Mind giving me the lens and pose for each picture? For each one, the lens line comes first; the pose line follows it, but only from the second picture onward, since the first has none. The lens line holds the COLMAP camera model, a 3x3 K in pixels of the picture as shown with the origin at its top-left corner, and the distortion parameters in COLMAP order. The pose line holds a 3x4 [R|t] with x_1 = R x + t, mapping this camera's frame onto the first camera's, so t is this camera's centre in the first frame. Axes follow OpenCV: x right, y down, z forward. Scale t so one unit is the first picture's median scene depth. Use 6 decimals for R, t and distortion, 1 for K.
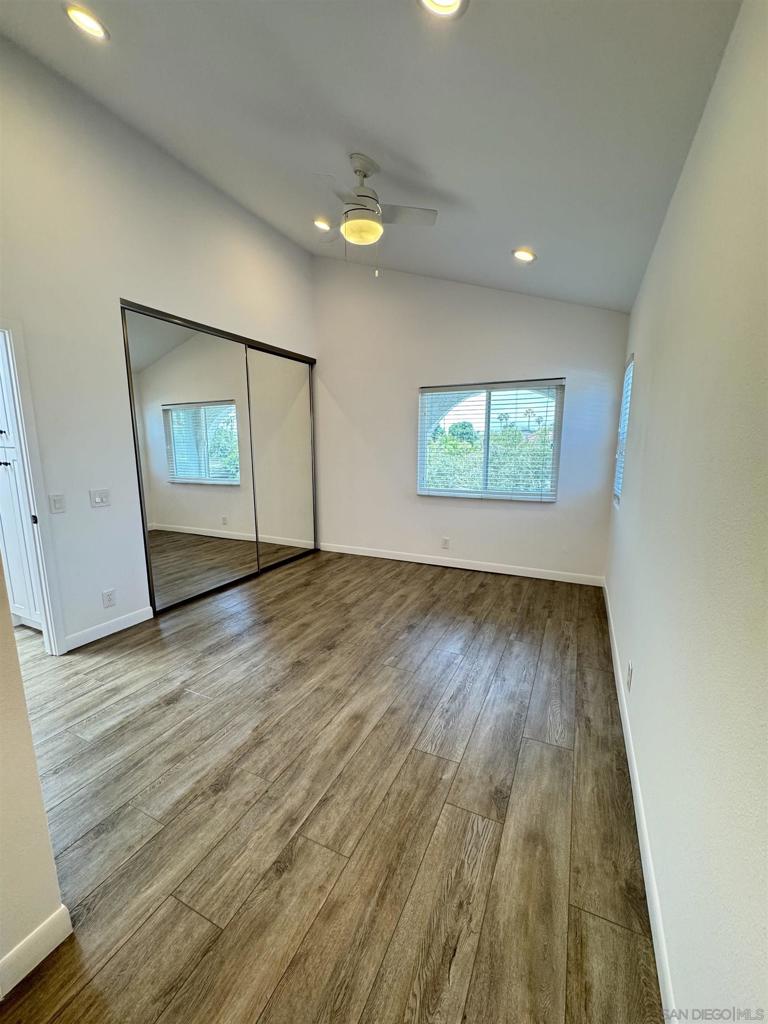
lens RADIAL K [[408.6, 0, 386.0], [0, 408.6, 513.3], [0, 0, 1]] dist [-0.001024, 0.000333]
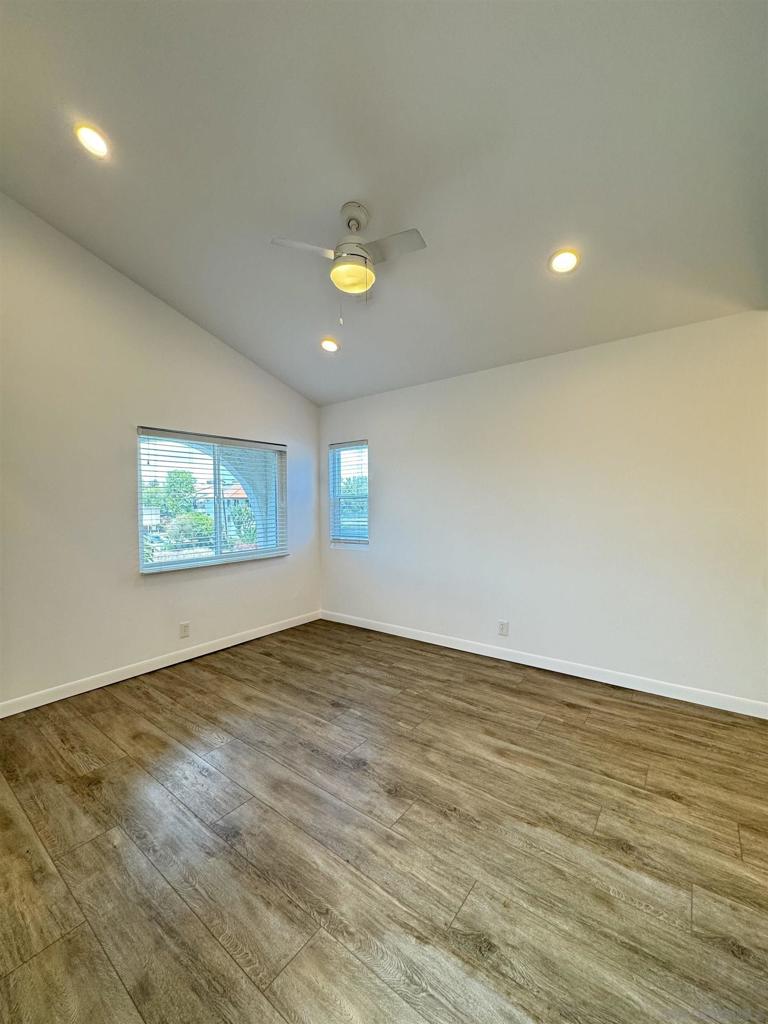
lens RADIAL K [[408.6, 0, 386.0], [0, 408.6, 513.3], [0, 0, 1]] dist [-0.001024, 0.000333]
pose [[0.205025, -0.025361, 0.978428, -0.993390], [0.173284, 0.984813, -0.010785, -0.131090], [-0.963295, 0.171757, 0.206306, 0.830466]]
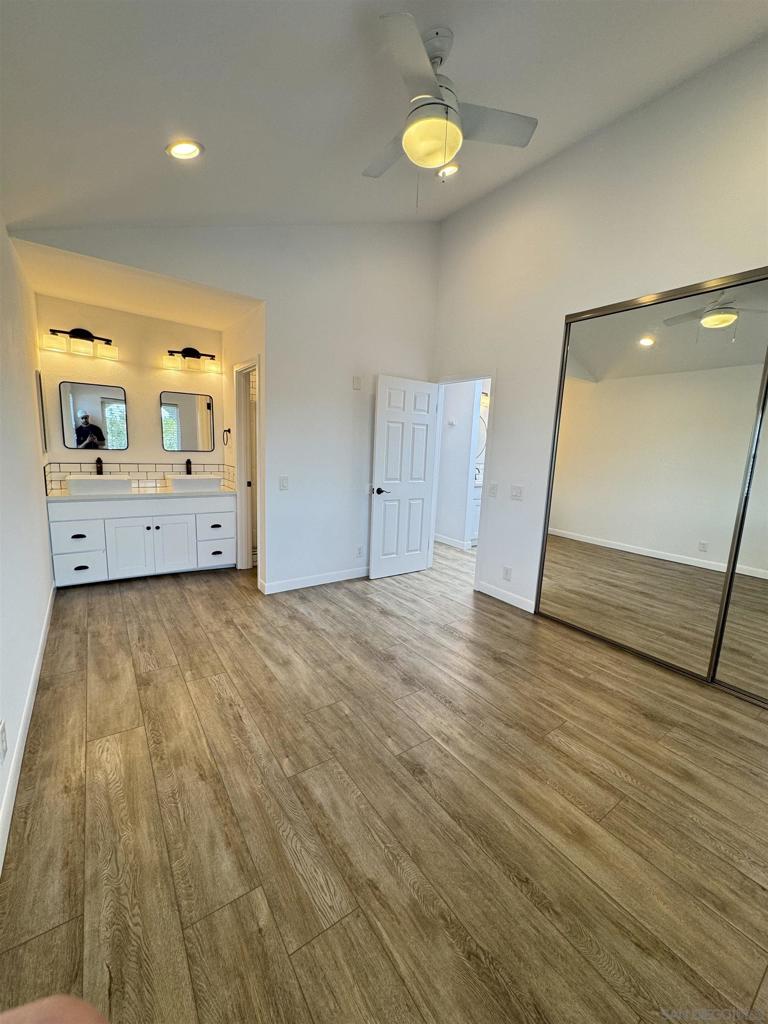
lens RADIAL K [[408.6, 0, 386.0], [0, 408.6, 513.3], [0, 0, 1]] dist [-0.001024, 0.000333]
pose [[-0.486168, 0.122552, -0.865229, 0.675946], [-0.189252, 0.951853, 0.241162, -0.237097], [0.853126, 0.280992, -0.439567, 1.434633]]
